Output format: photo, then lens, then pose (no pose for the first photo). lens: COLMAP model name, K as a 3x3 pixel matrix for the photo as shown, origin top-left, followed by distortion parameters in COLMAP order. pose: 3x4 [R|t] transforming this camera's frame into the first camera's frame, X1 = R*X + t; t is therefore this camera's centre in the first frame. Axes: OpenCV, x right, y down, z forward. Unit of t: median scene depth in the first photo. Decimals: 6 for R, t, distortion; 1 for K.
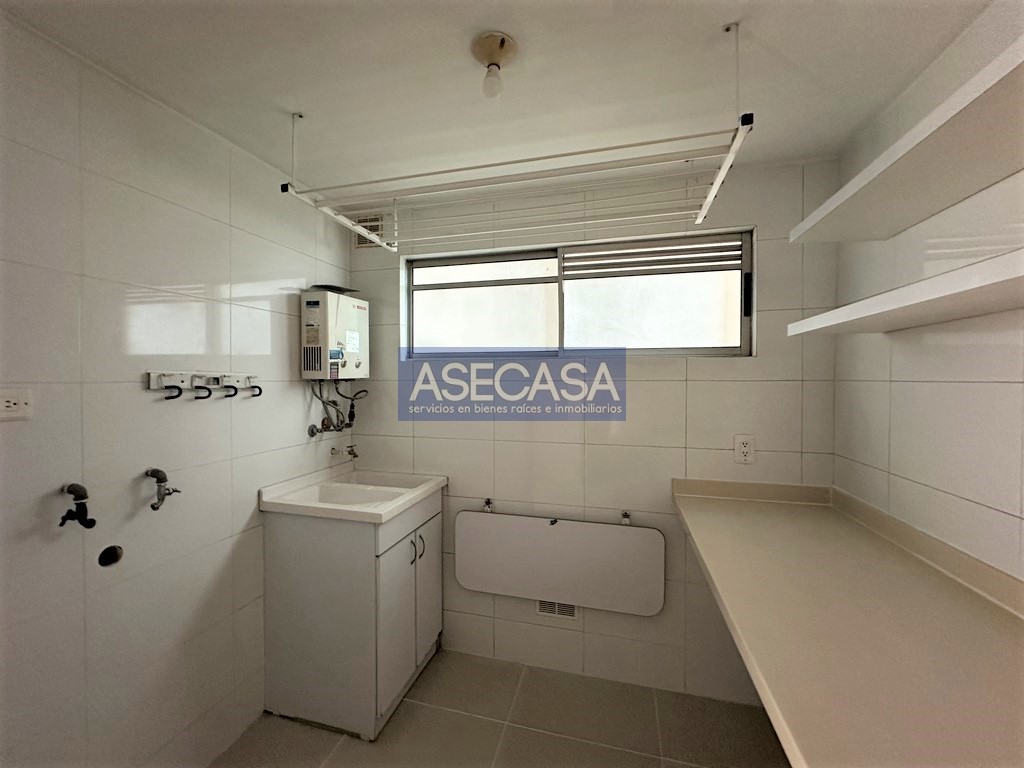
lens RADIAL K [[408.3, 0, 508.8], [0, 408.3, 383.0], [0, 0, 1]] dist [0.004388, 0.000138]
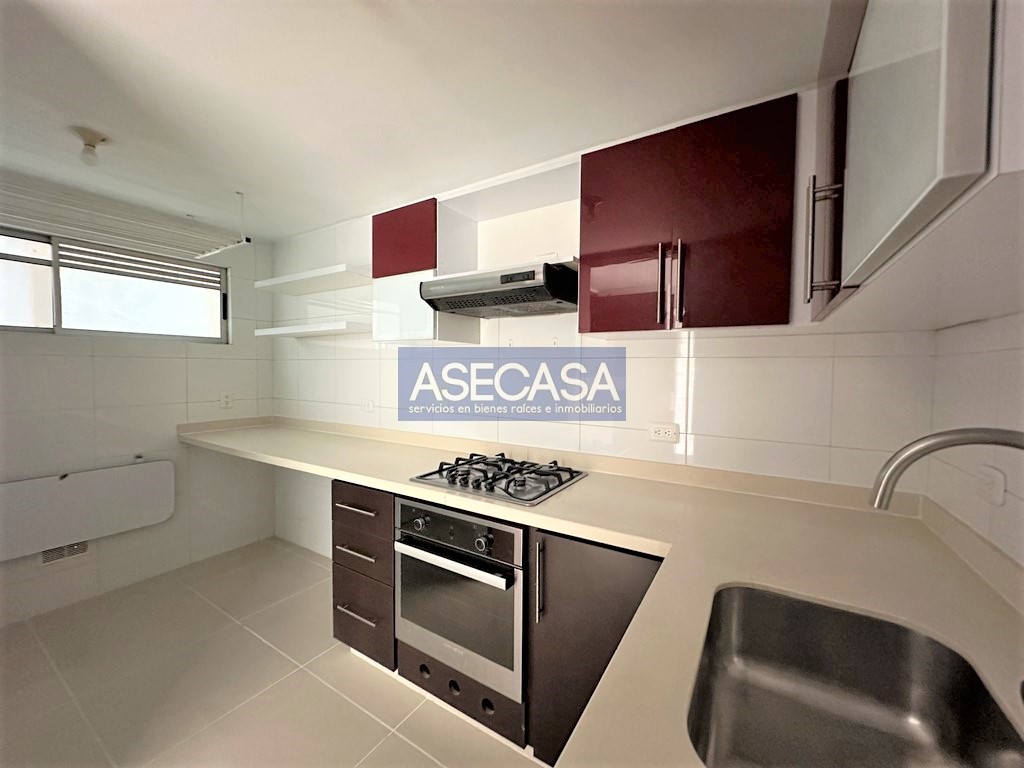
lens RADIAL K [[408.3, 0, 509.6], [0, 408.3, 382.6], [0, 0, 1]] dist [0.004388, 0.000138]
pose [[0.301076, -0.032935, 0.953031, -0.641522], [-0.008360, 0.999274, 0.037174, 0.018291], [-0.953563, -0.019160, 0.300582, -0.584745]]
